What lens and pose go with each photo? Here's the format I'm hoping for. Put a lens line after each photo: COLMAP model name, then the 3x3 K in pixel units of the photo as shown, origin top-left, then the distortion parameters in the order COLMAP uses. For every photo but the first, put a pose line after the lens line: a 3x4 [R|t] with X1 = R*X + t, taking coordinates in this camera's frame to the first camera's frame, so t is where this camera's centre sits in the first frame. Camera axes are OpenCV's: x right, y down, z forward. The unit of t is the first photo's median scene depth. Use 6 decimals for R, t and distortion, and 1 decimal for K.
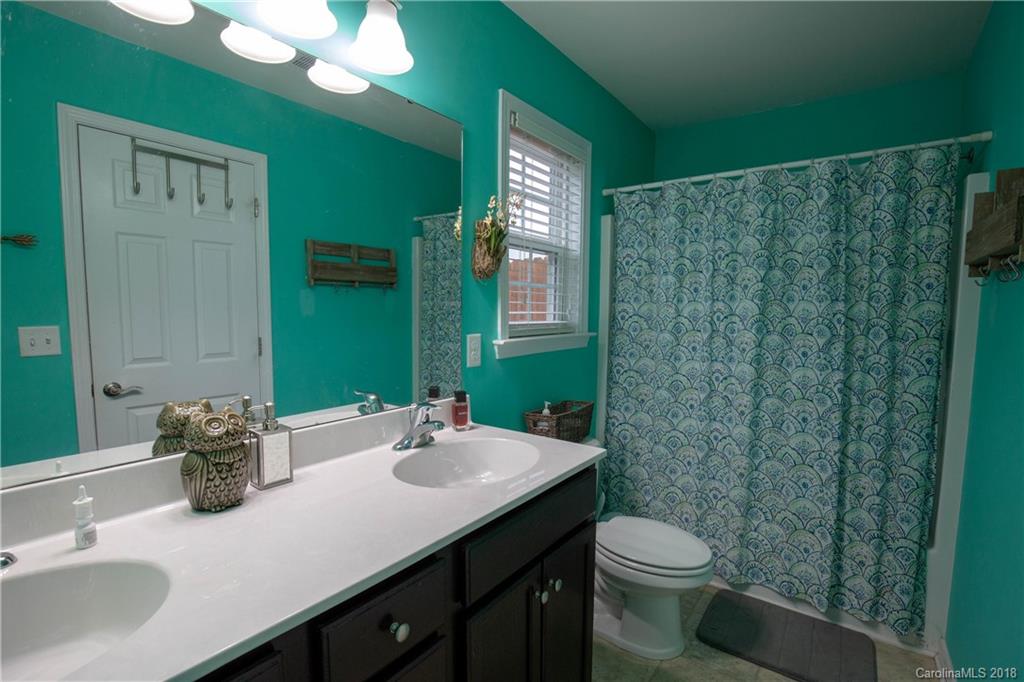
lens RADIAL K [[470.8, 0, 518.1], [0, 470.8, 344.7], [0, 0, 1]] dist [-0.037379, 0.007602]
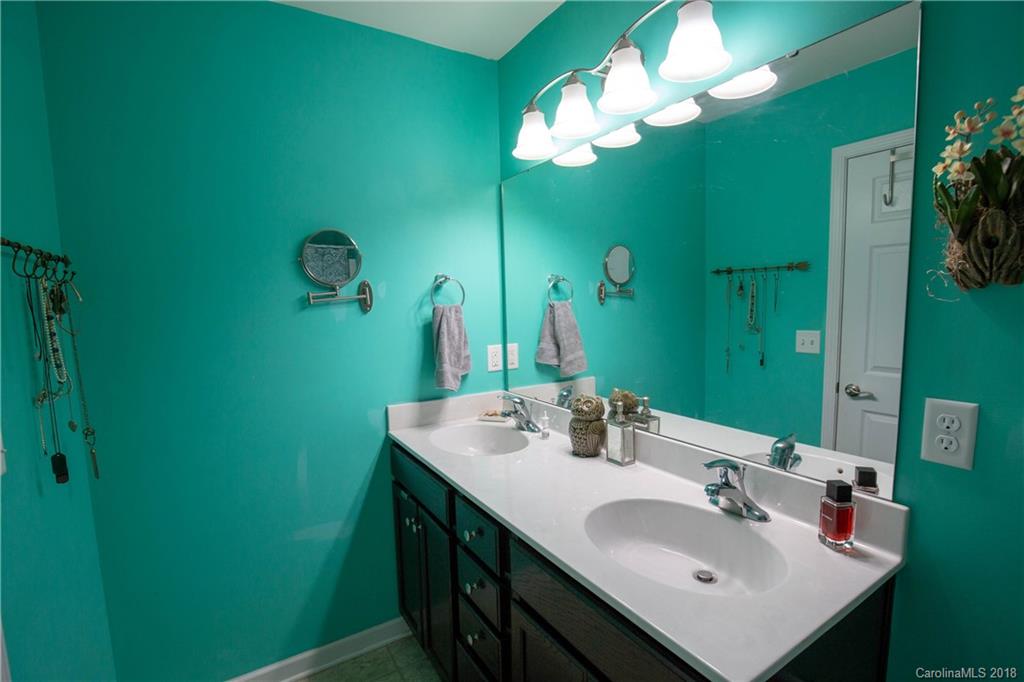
lens RADIAL K [[470.8, 0, 516.1], [0, 470.8, 345.8], [0, 0, 1]] dist [-0.037379, 0.007602]
pose [[-0.374279, 0.086513, -0.923272, 0.502033], [-0.050019, 0.992306, 0.113258, -0.108129], [0.925966, 0.088571, -0.367072, 0.734866]]
